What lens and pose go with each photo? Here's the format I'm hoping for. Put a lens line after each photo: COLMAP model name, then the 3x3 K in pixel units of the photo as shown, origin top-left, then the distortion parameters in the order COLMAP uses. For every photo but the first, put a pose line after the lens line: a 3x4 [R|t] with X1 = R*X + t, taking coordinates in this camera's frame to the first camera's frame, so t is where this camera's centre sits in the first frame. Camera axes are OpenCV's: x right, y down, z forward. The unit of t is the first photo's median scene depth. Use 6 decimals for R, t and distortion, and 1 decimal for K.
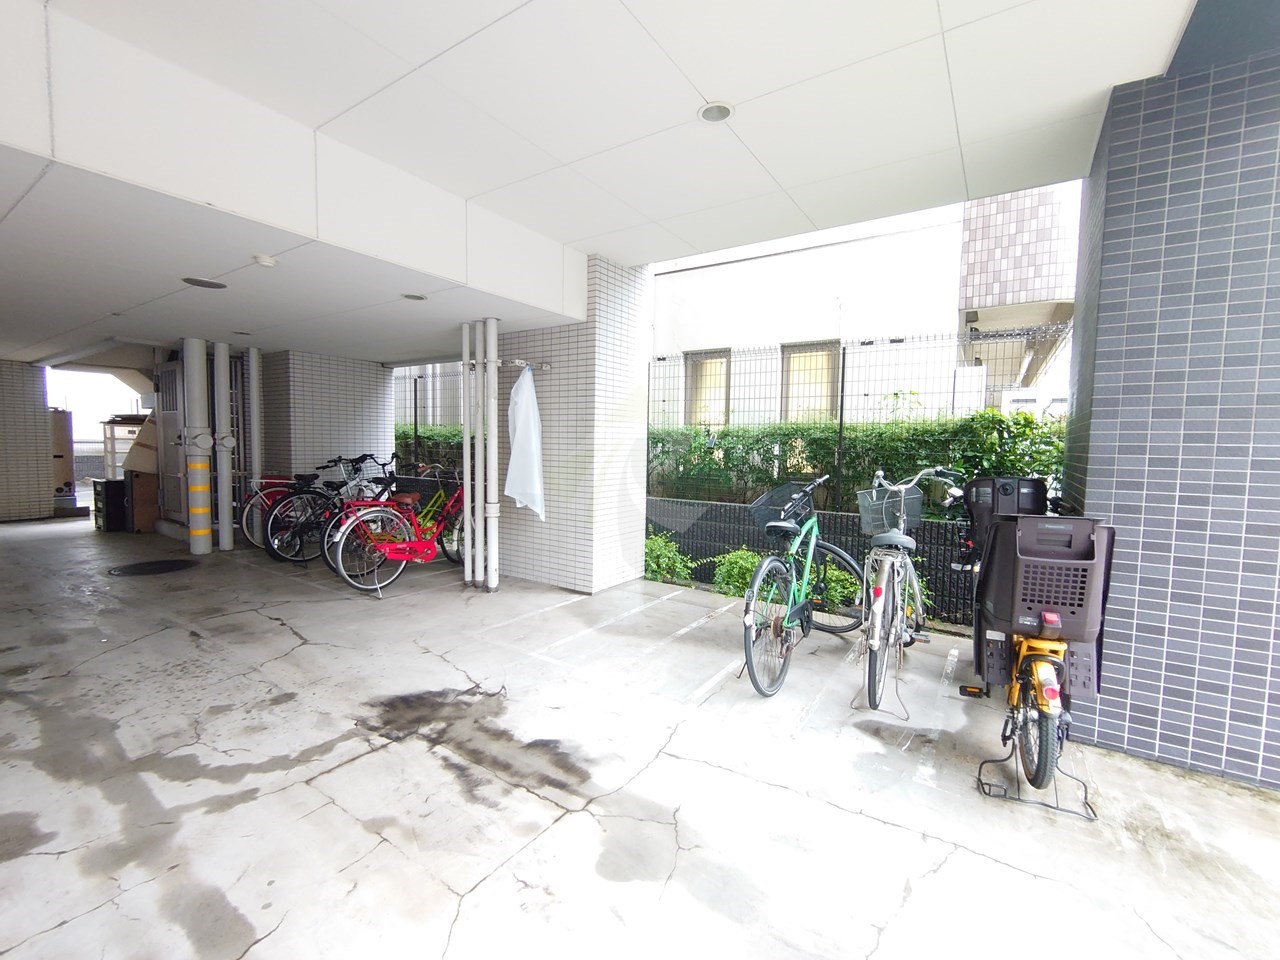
lens RADIAL K [[550.0, 0, 640.0], [0, 550.0, 480.0], [0, 0, 1]] dist [-0.001567, -0.000272]
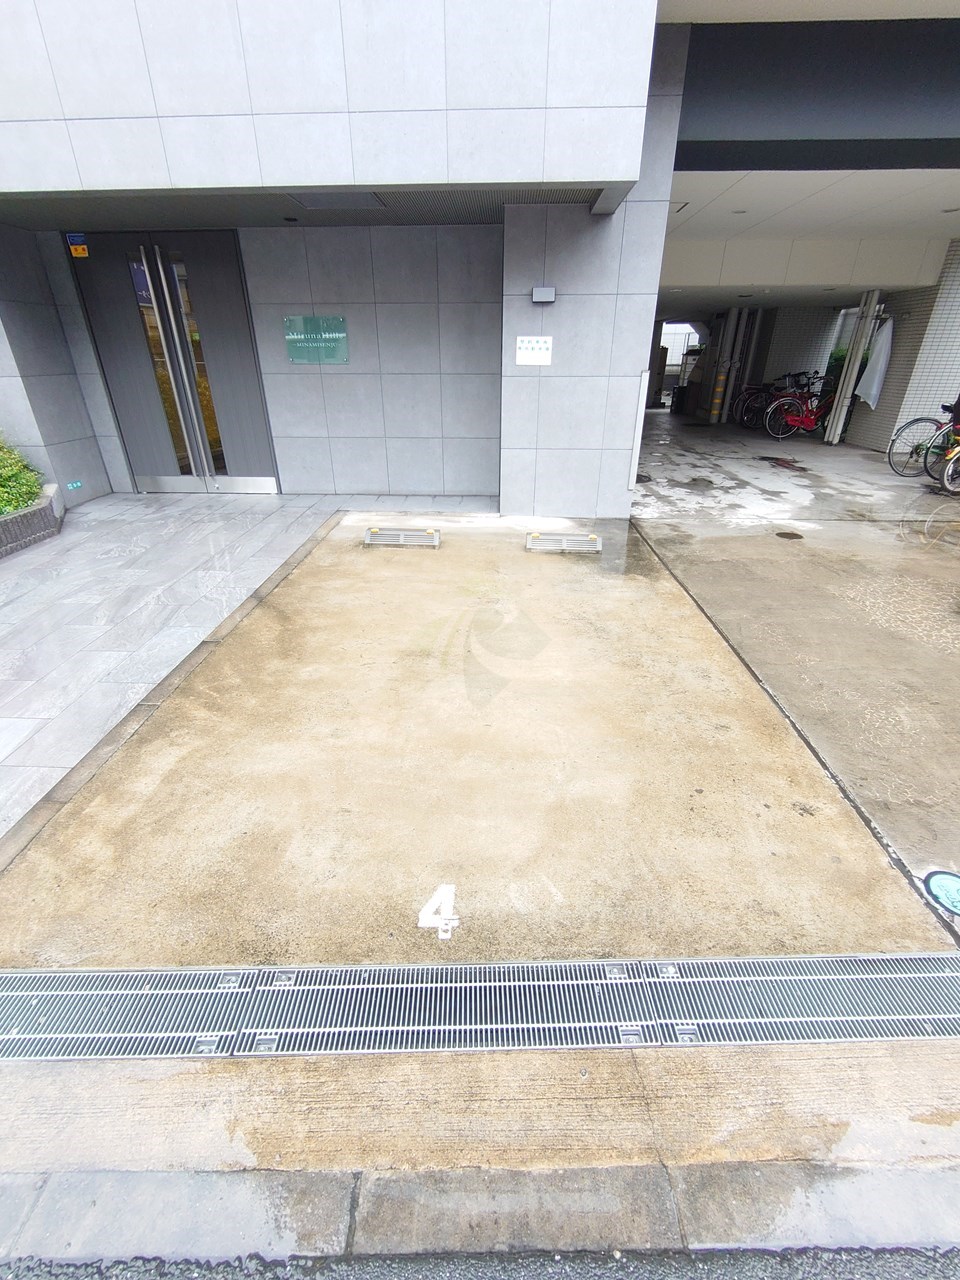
lens RADIAL K [[550.0, 0, 480.0], [0, 550.0, 640.0], [0, 0, 1]] dist [-0.001567, -0.000272]
pose [[0.513064, 0.375556, -0.771831, 0.806779], [-0.046382, 0.910019, 0.411963, 0.072242], [0.857096, -0.175564, 0.484317, -1.102690]]
